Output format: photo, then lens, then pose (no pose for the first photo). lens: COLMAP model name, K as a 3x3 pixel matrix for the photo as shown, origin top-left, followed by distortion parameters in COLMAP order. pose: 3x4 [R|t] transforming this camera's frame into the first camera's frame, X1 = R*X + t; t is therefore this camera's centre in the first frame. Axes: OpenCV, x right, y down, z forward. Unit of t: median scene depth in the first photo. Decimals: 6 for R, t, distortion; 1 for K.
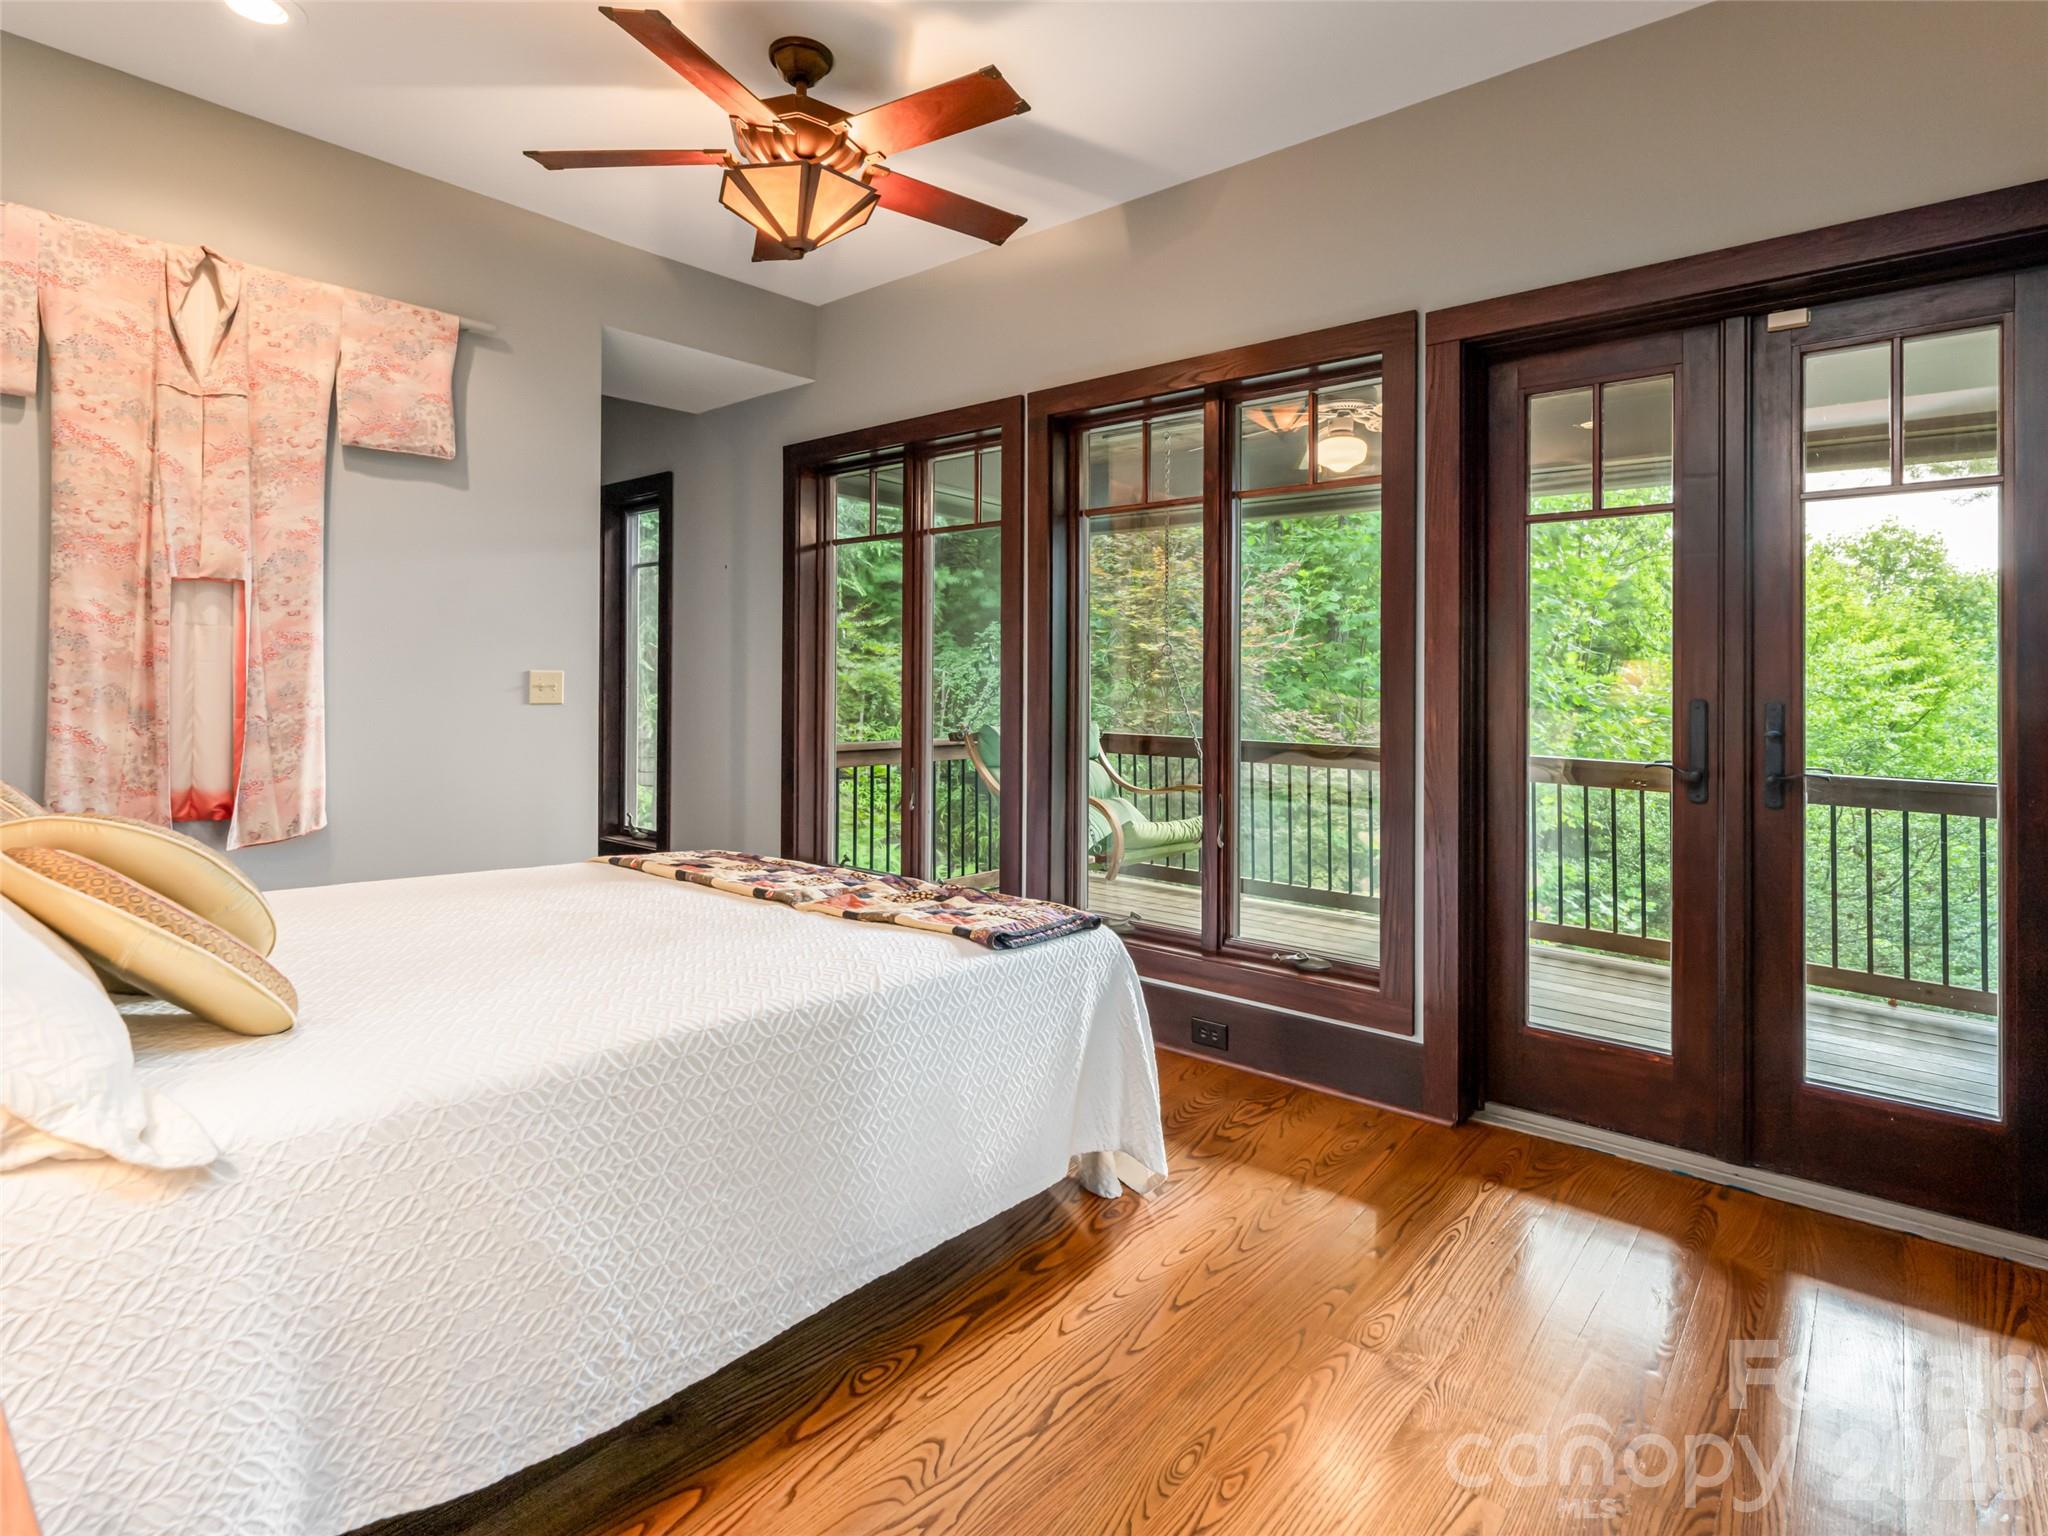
lens RADIAL K [[1060.0, 0, 1021.5], [0, 1060.0, 665.5], [0, 0, 1]] dist [-0.003475, -0.000223]
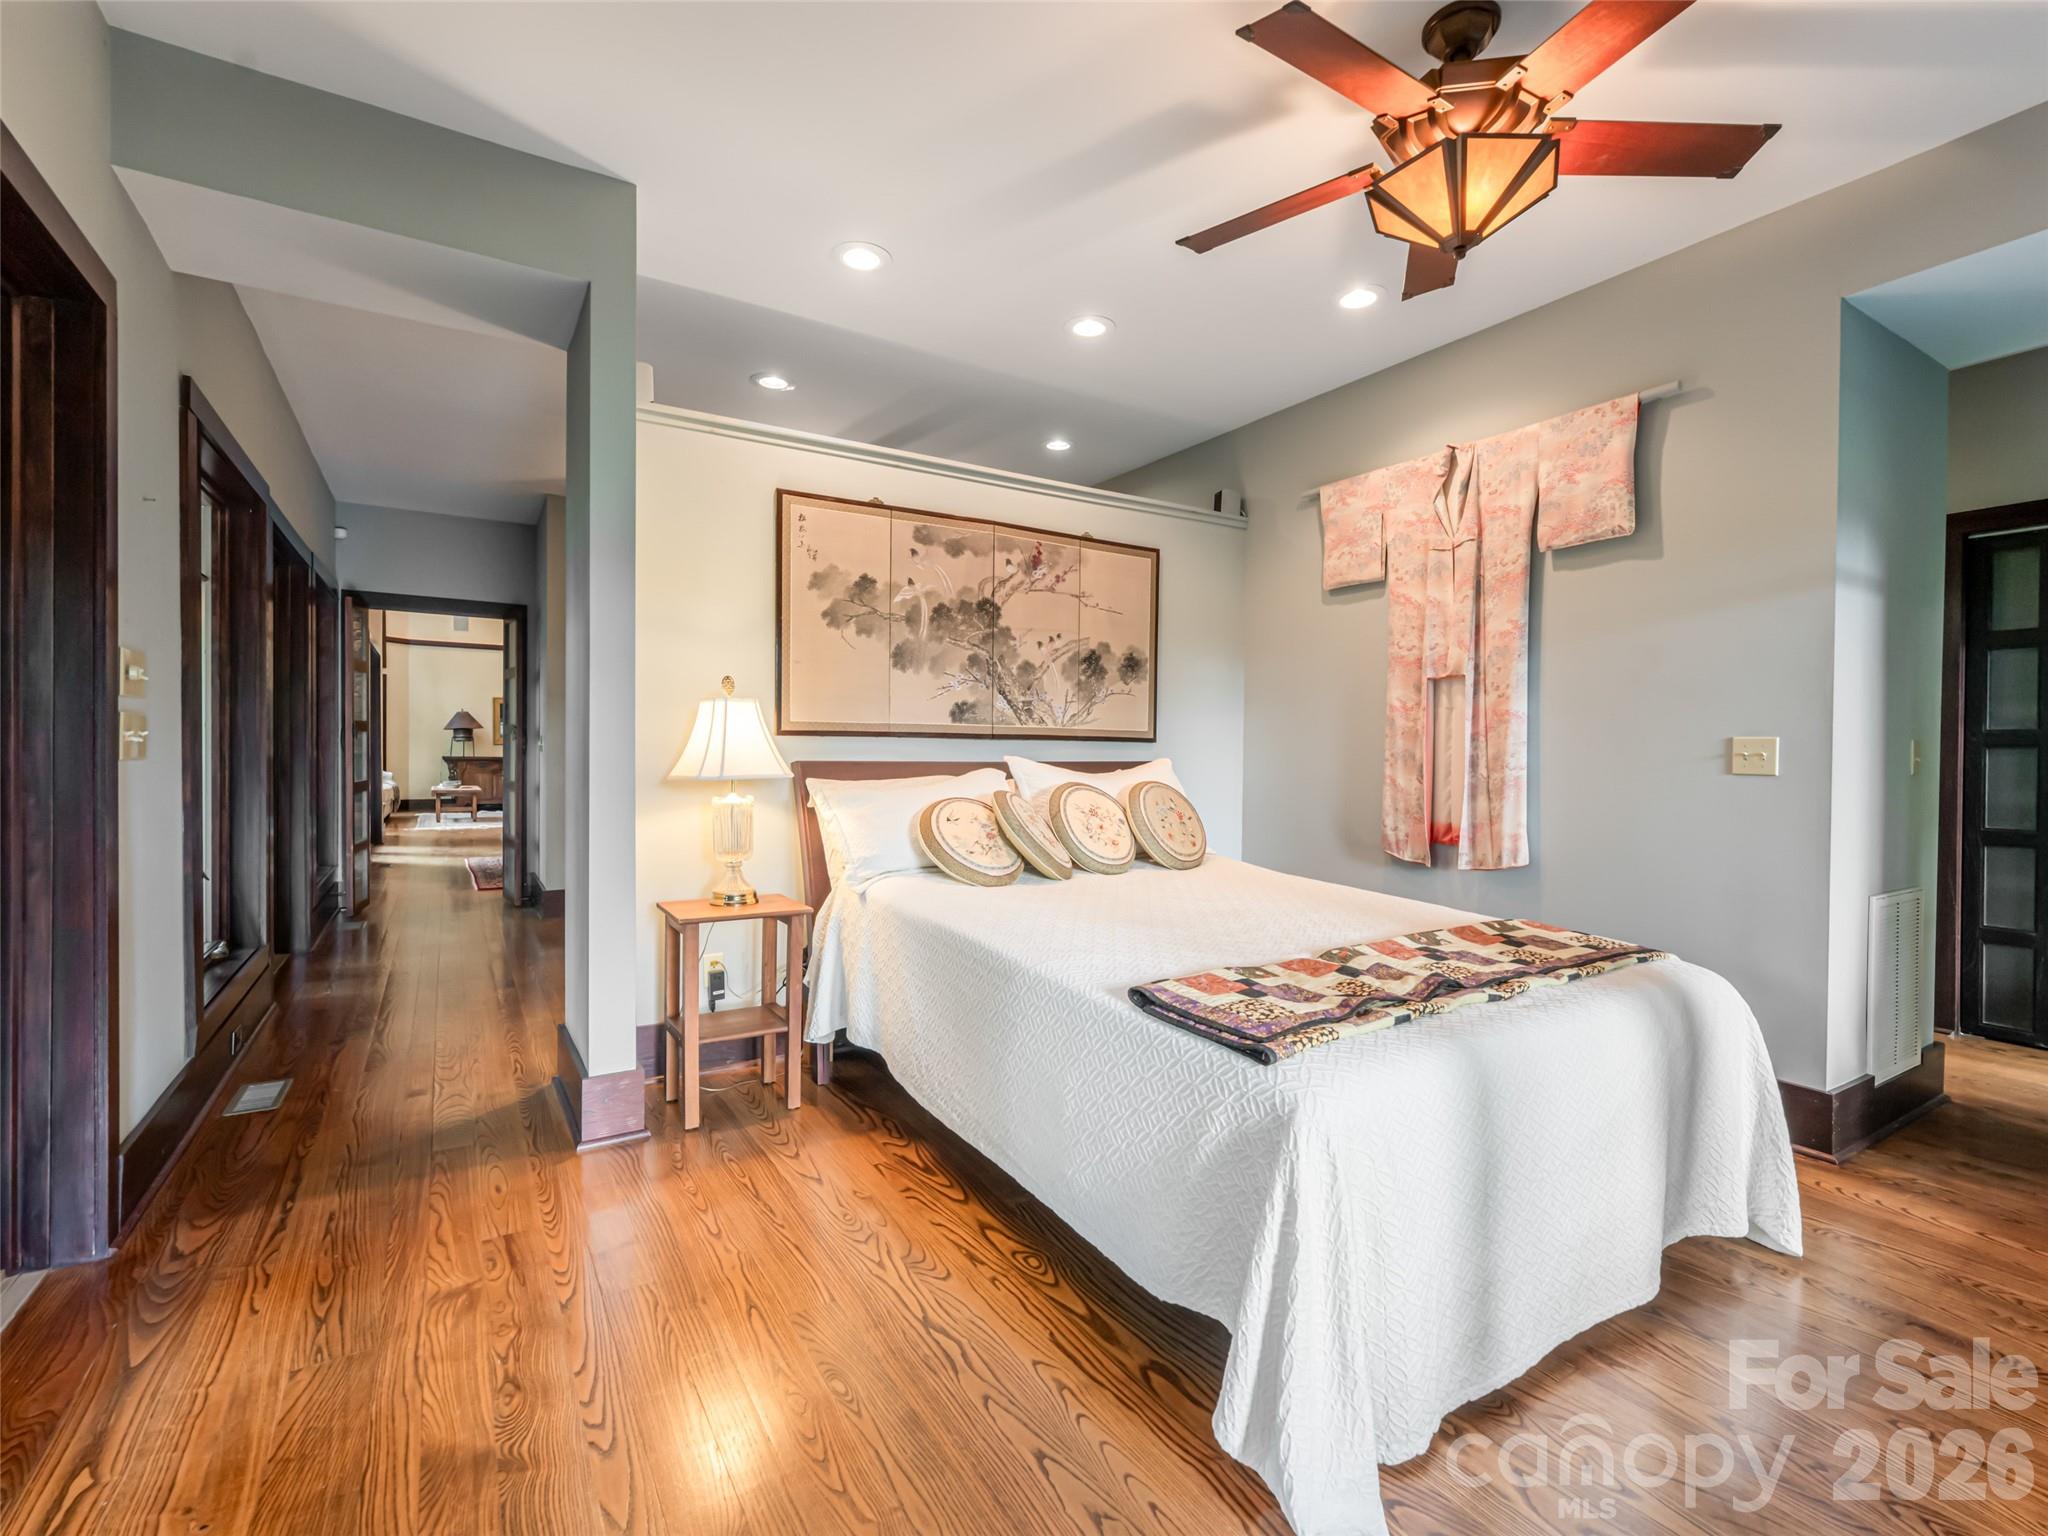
lens RADIAL K [[926.0, 0, 1025.0], [0, 926.0, 759.4], [0, 0, 1]] dist [-0.001260, -0.000109]
pose [[-0.317108, 0.001777, -0.948388, 0.620555], [0.000290, 0.999998, 0.001776, 0.028808], [0.948389, 0.000288, -0.317108, 0.884005]]
